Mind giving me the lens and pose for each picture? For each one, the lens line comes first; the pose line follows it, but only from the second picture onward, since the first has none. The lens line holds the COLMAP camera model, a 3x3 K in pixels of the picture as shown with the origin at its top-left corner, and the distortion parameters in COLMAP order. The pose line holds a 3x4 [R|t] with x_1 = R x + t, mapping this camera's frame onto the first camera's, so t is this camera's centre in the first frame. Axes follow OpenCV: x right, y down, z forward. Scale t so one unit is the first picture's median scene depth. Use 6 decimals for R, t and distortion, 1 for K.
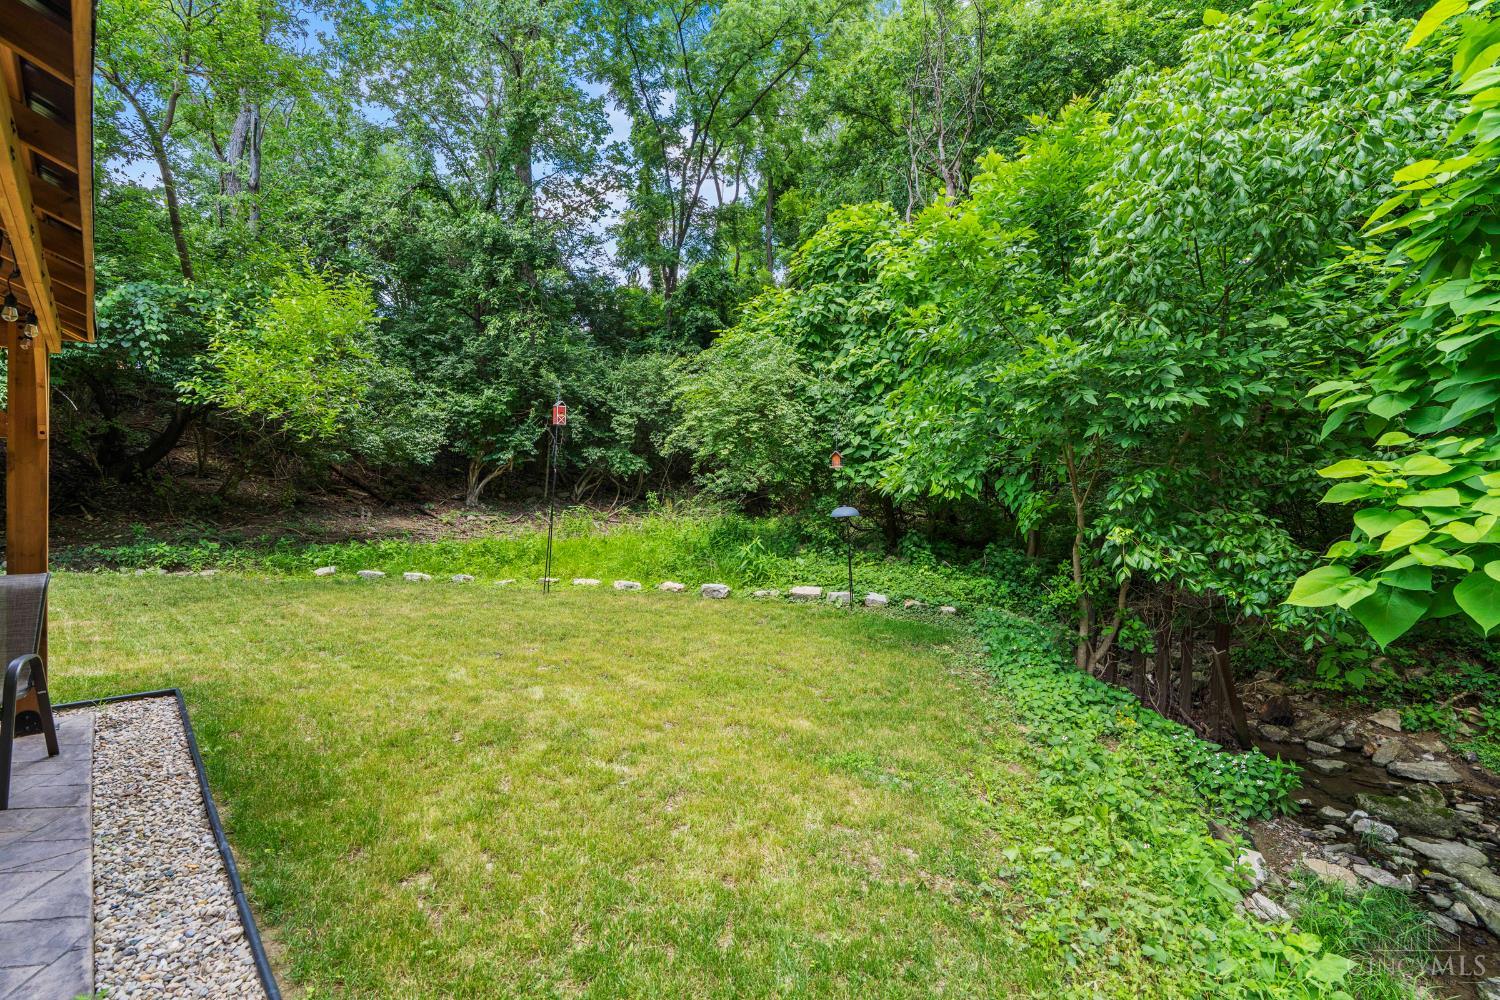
lens RADIAL K [[686.8, 0, 750.0], [0, 686.8, 500.0], [0, 0, 1]] dist [-0.000089, 0.000041]
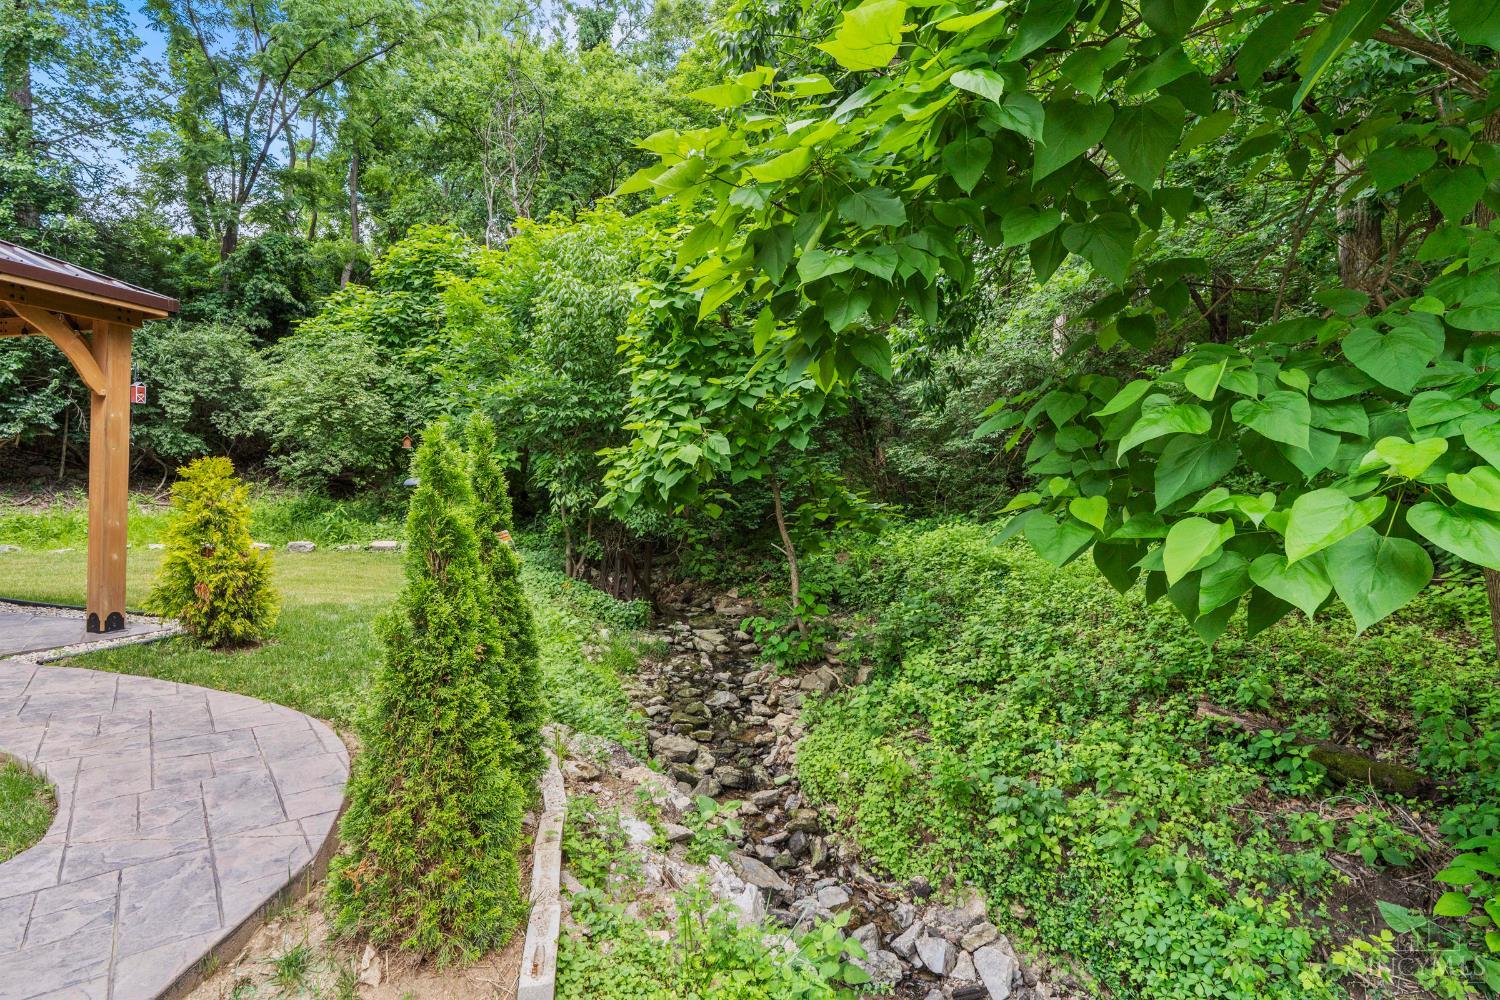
lens RADIAL K [[704.6, 0, 750.0], [0, 704.6, 500.0], [0, 0, 1]] dist [-0.031481, 0.009462]
pose [[0.856862, -0.006870, 0.515500, -0.002005], [0.001407, 0.999939, 0.010987, 0.015369], [-0.515544, -0.008689, 0.856819, -0.201933]]
